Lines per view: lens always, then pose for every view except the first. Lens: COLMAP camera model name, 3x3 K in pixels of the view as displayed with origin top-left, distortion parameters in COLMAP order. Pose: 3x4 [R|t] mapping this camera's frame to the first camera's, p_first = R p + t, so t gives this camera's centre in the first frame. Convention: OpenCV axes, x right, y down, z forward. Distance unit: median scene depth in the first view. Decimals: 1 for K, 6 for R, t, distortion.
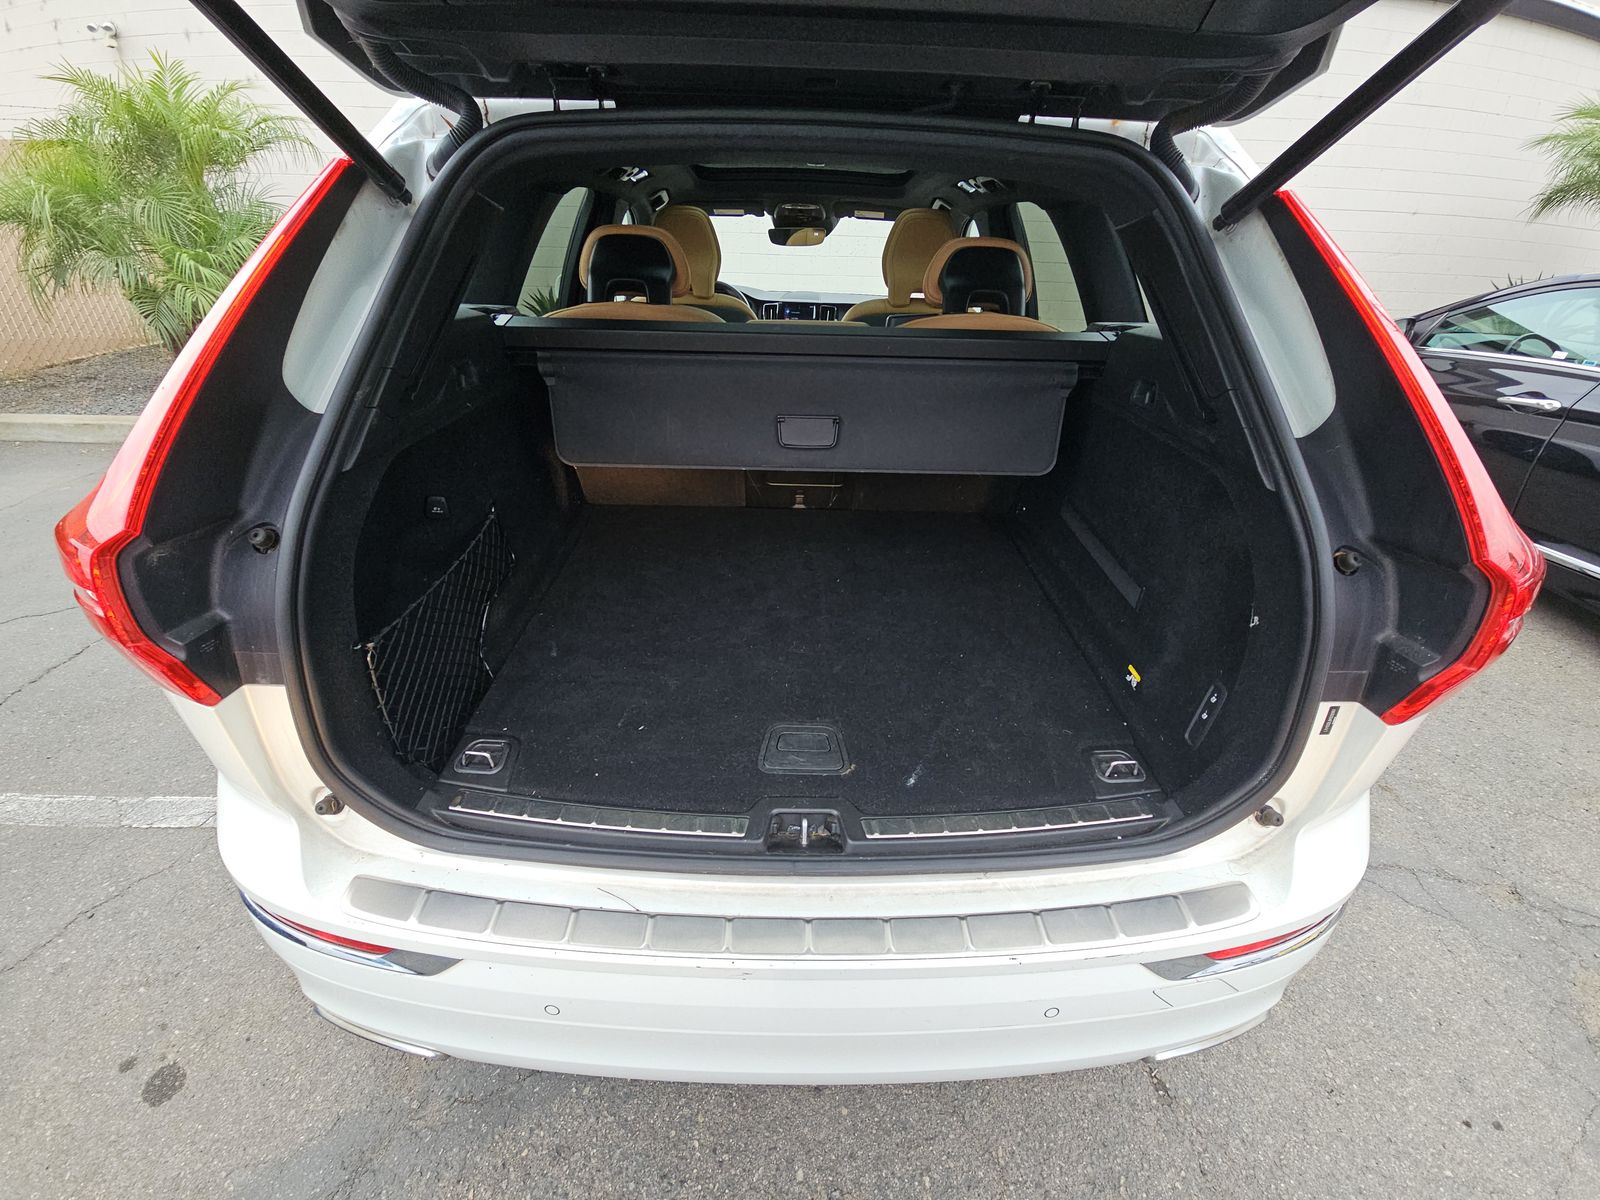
lens RADIAL K [[669.3, 0, 802.8], [0, 669.3, 593.1], [0, 0, 1]] dist [0.036280, -0.027171]
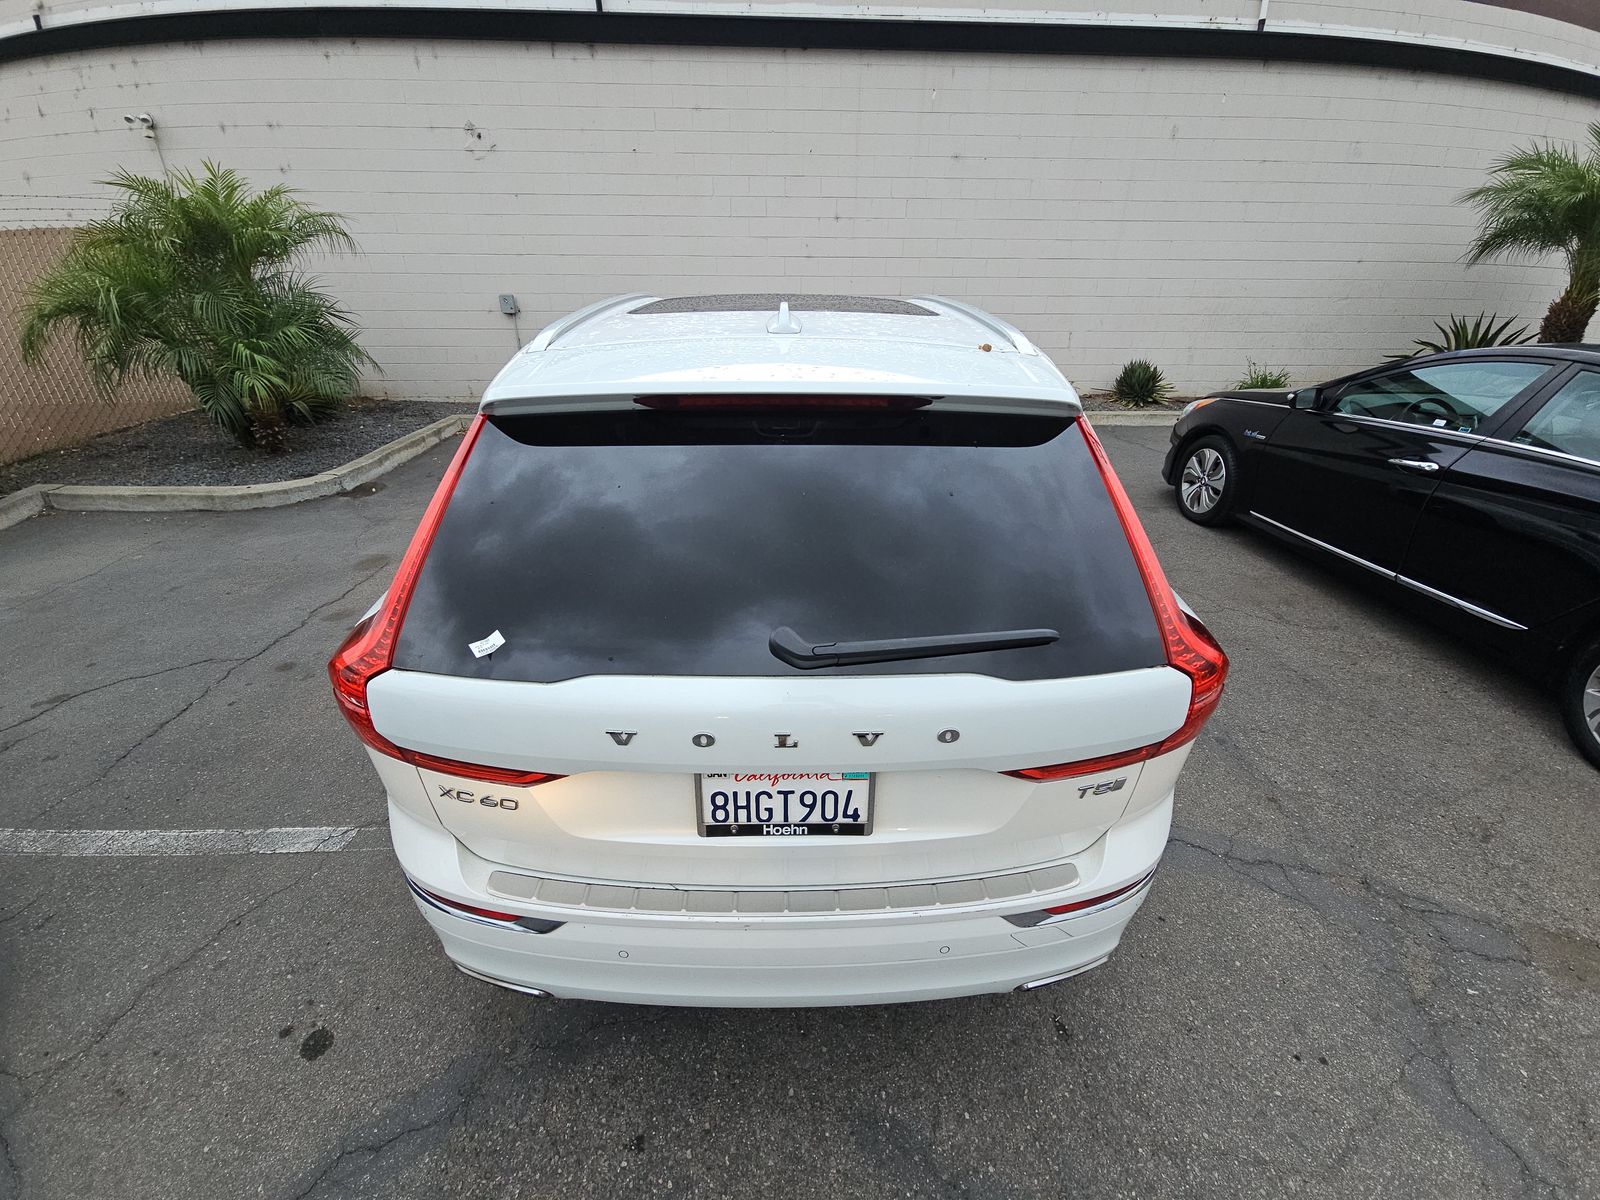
lens RADIAL K [[647.9, 0, 800.0], [0, 647.9, 600.0], [0, 0, 1]] dist [0.007786, -0.009528]
pose [[0.999744, -0.022623, -0.000886, 0.029153], [0.022576, 0.999082, -0.036409, -0.071977], [0.001709, 0.036379, 0.999337, -0.277826]]
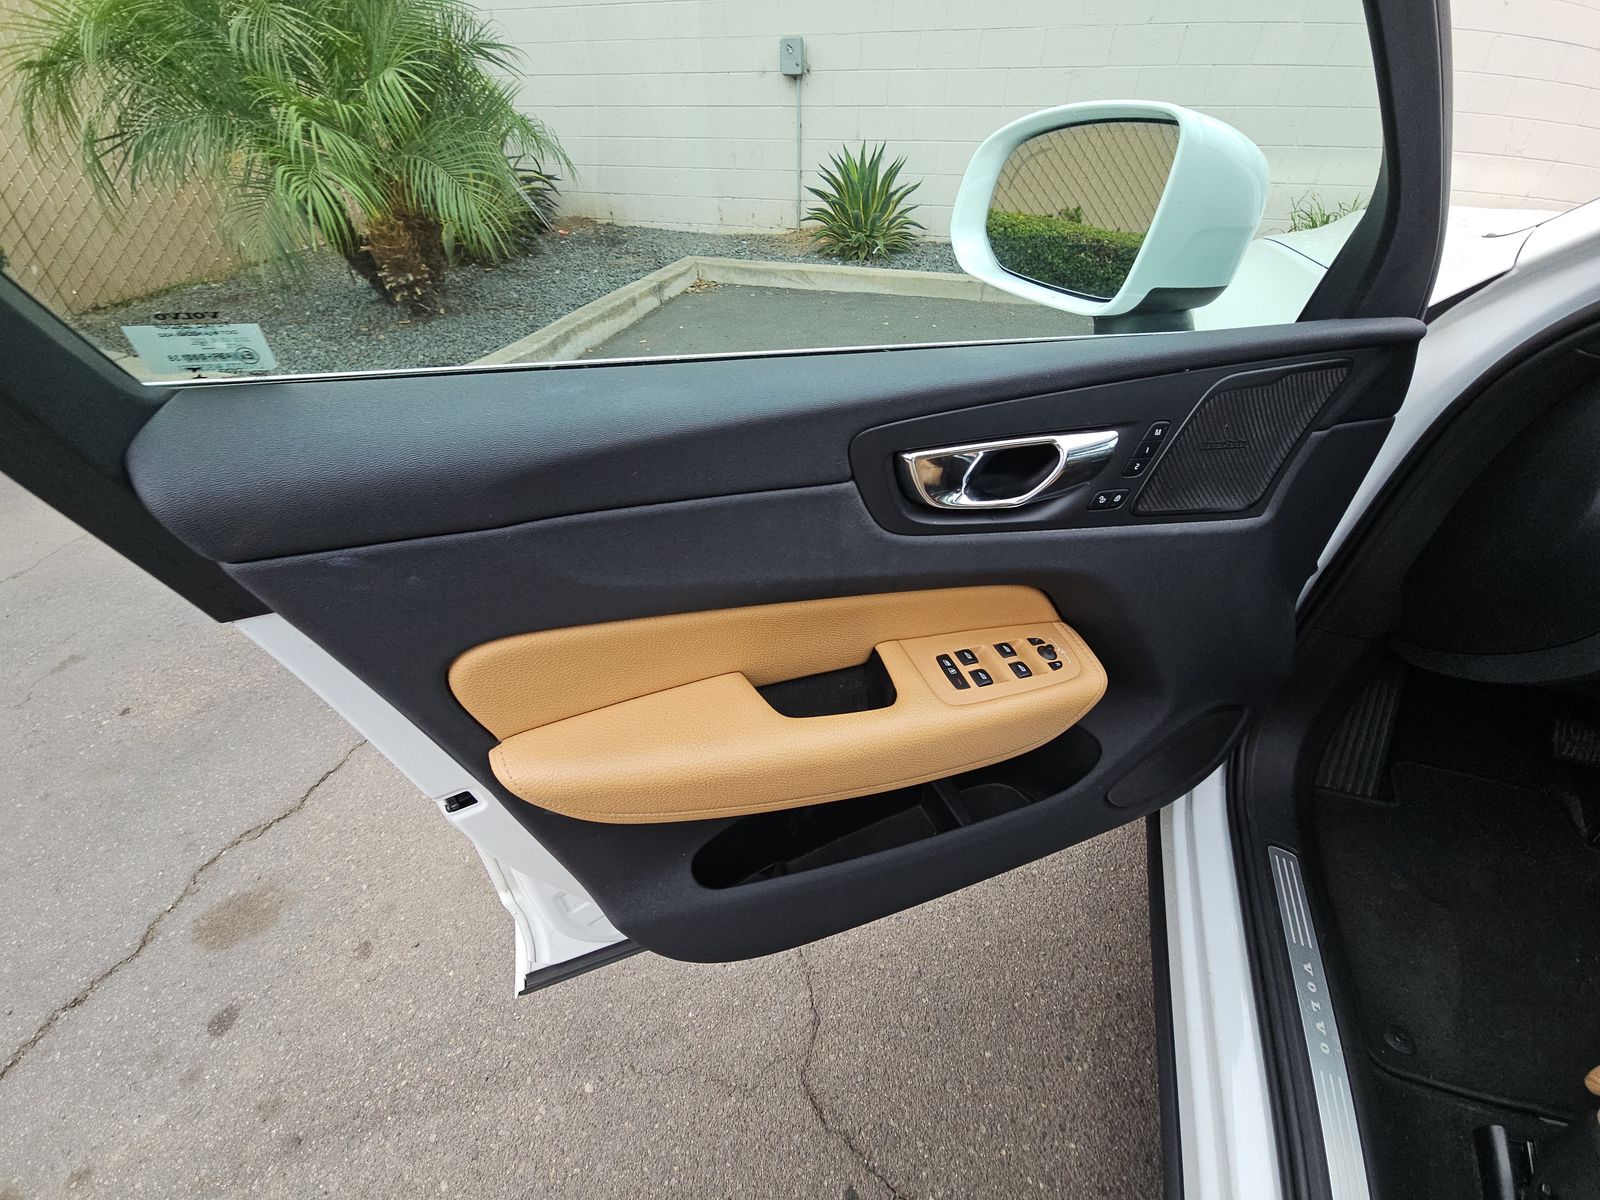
lens RADIAL K [[647.9, 0, 800.0], [0, 647.9, 600.0], [0, 0, 1]] dist [0.007786, -0.009528]
pose [[0.932283, 0.194552, -0.304955, -2.303116], [-0.135750, 0.969603, 0.203572, -2.182965], [0.335291, -0.148389, 0.930355, 5.068921]]
